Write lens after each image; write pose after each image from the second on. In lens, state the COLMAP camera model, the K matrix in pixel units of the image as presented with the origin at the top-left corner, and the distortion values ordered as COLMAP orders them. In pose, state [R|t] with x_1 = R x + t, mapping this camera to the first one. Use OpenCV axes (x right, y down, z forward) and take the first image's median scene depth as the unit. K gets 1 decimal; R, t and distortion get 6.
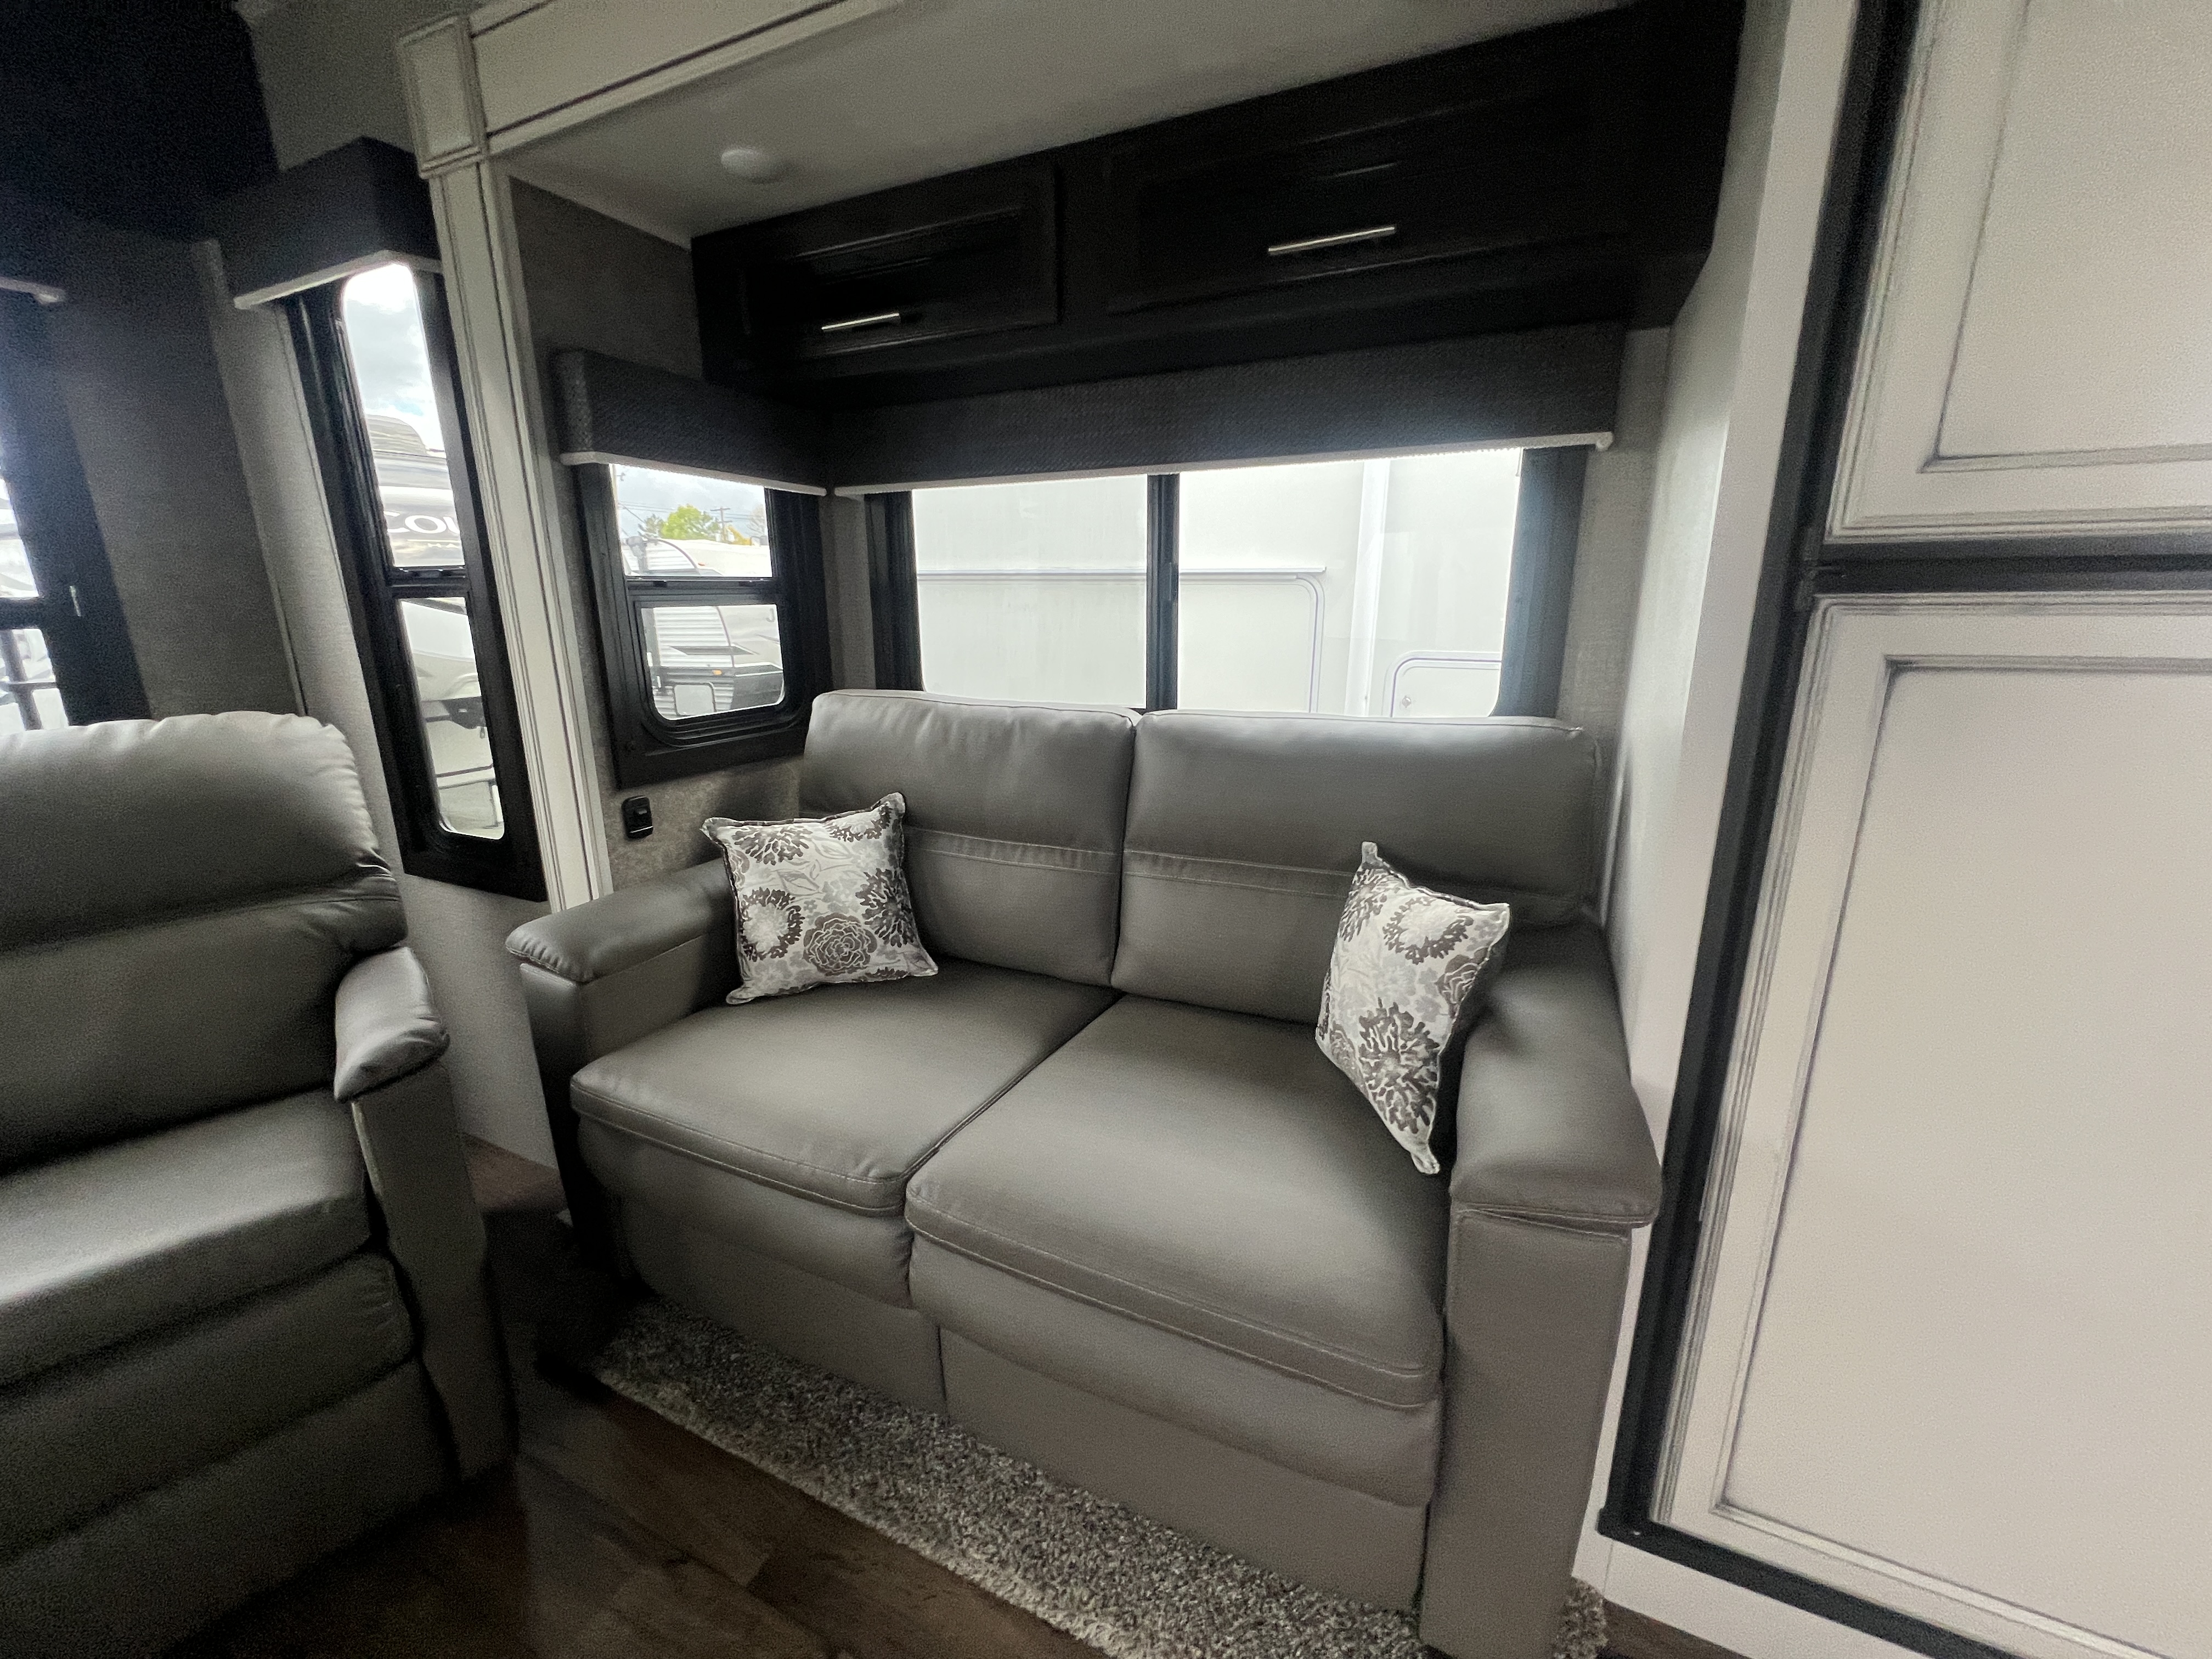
lens RADIAL K [[883.0, 0, 1097.7], [0, 883.0, 825.0], [0, 0, 1]] dist [-0.003156, 0.000609]
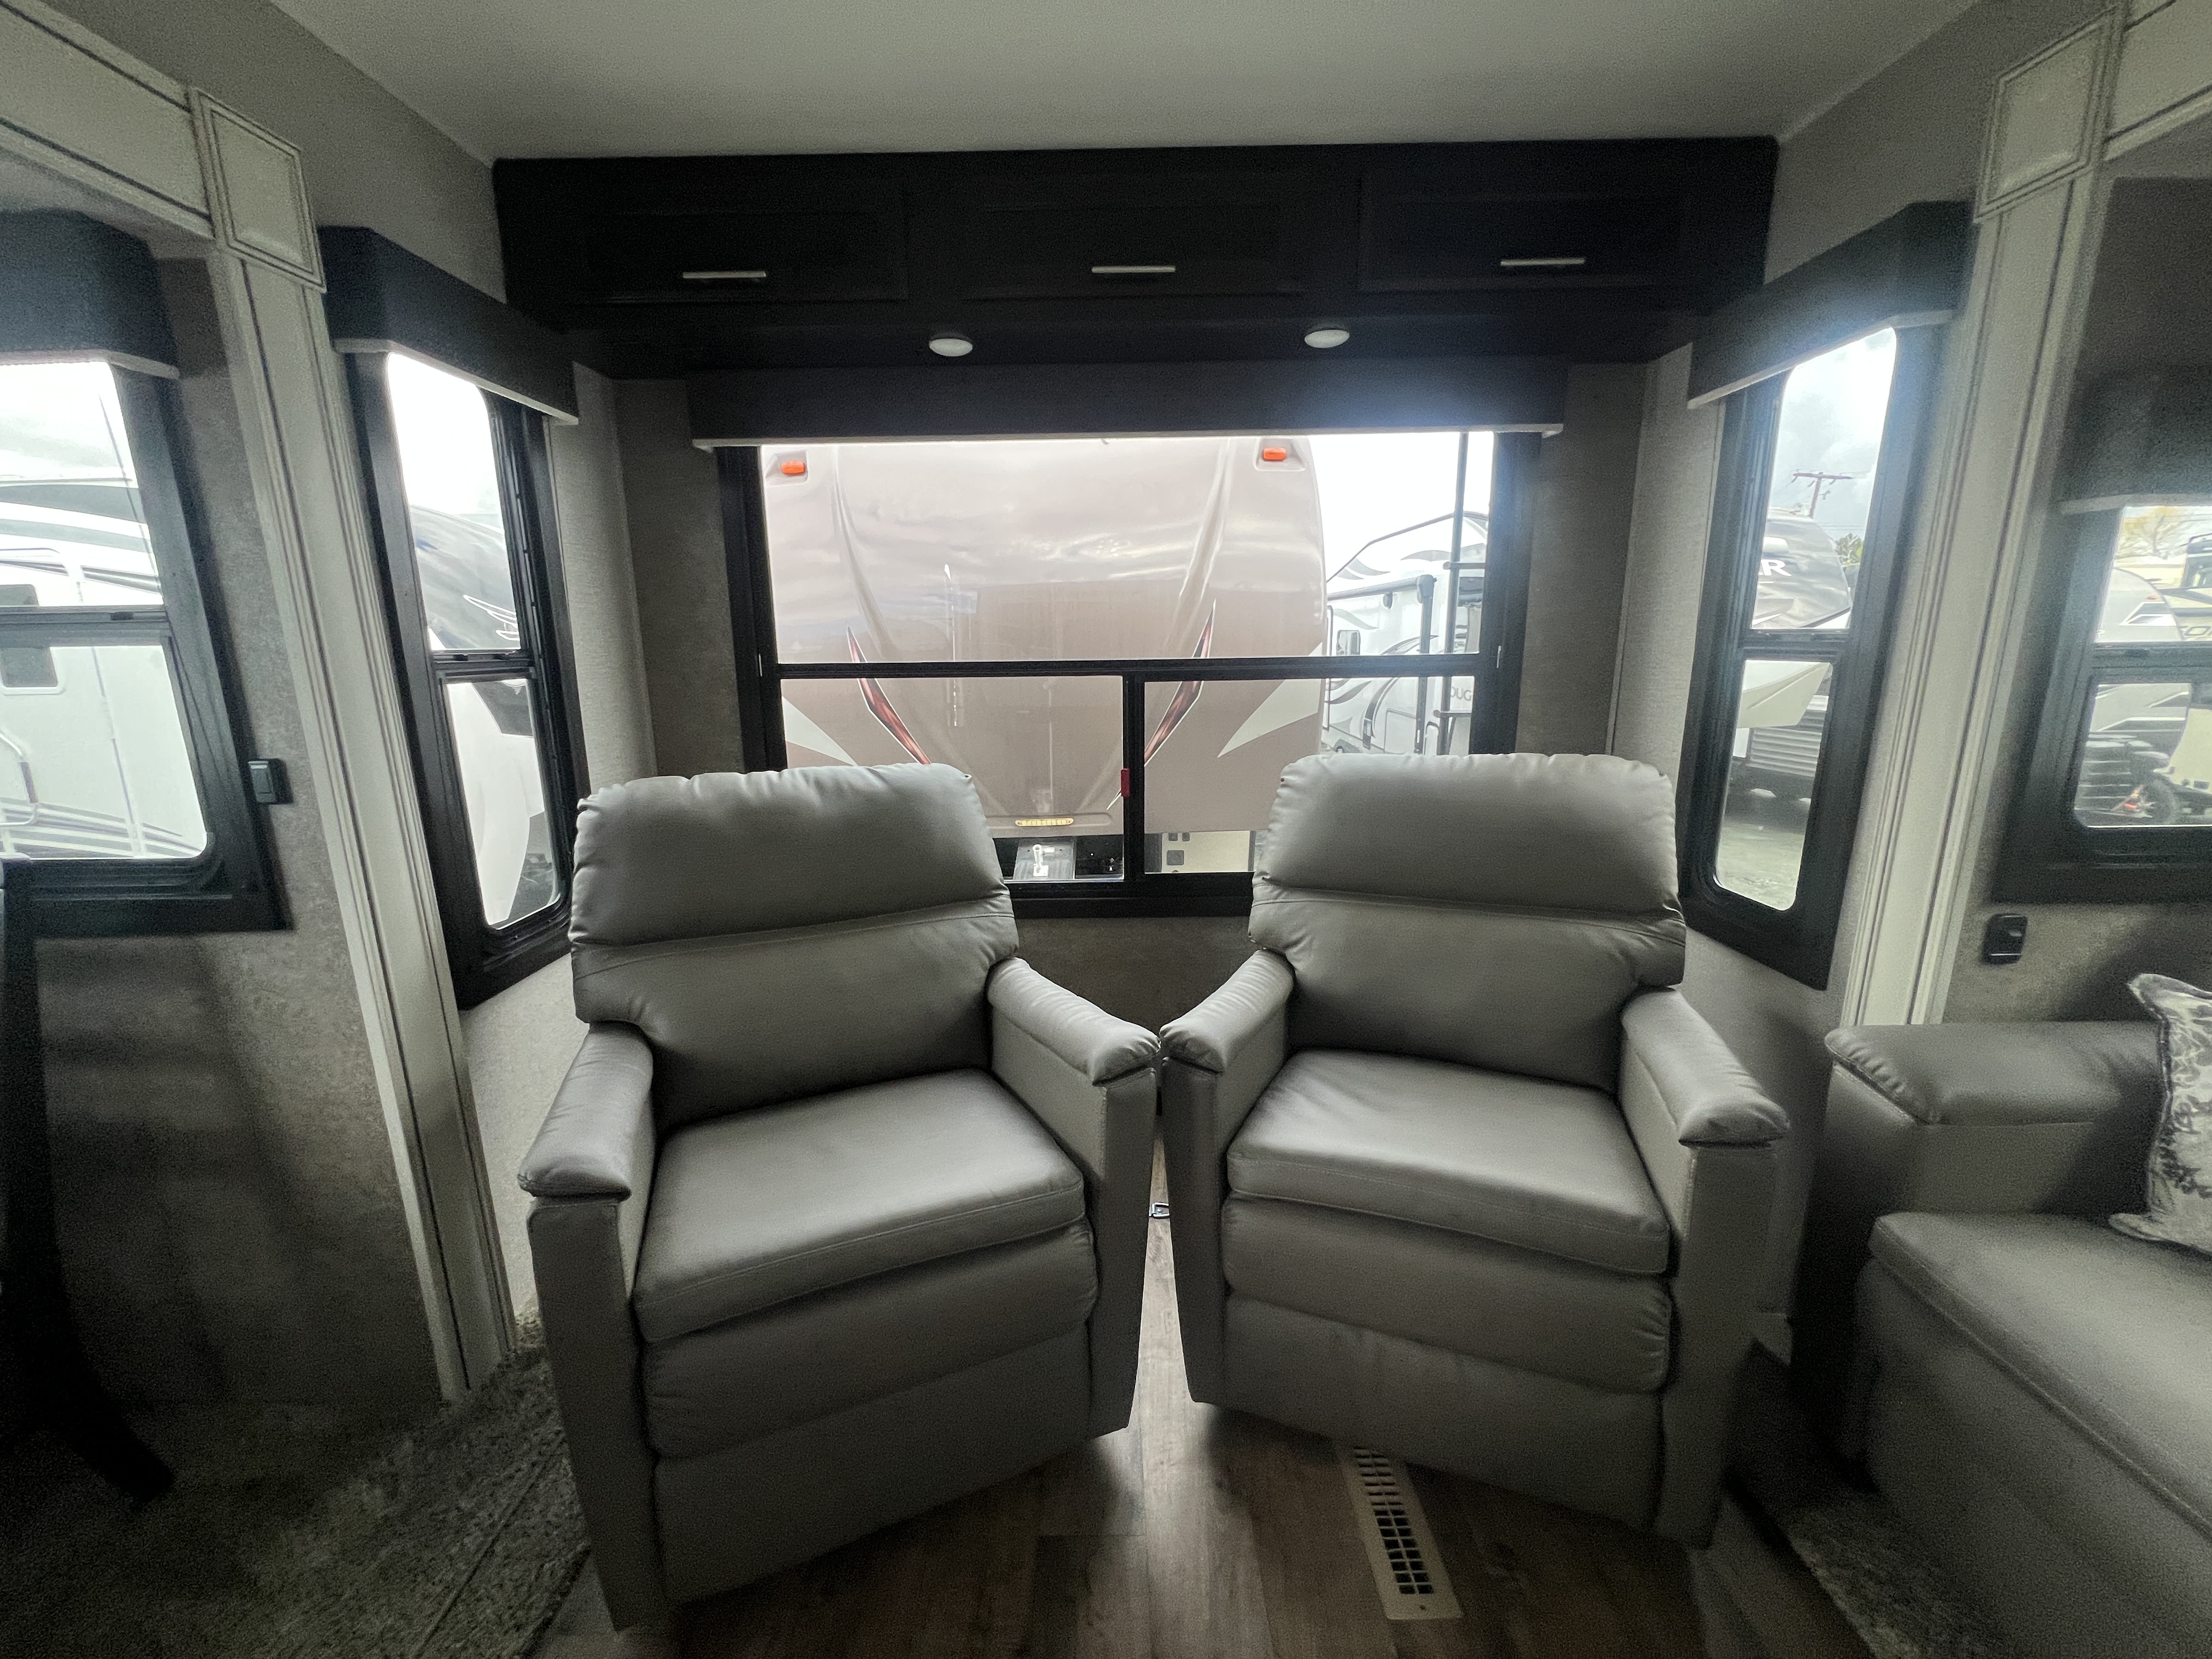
lens RADIAL K [[883.0, 0, 1104.2], [0, 883.0, 827.6], [0, 0, 1]] dist [-0.003156, 0.000609]
pose [[0.430526, 0.193528, -0.881586, -0.196035], [-0.219048, 0.969944, 0.105952, -0.013685], [0.875594, 0.147494, 0.459979, -0.120004]]
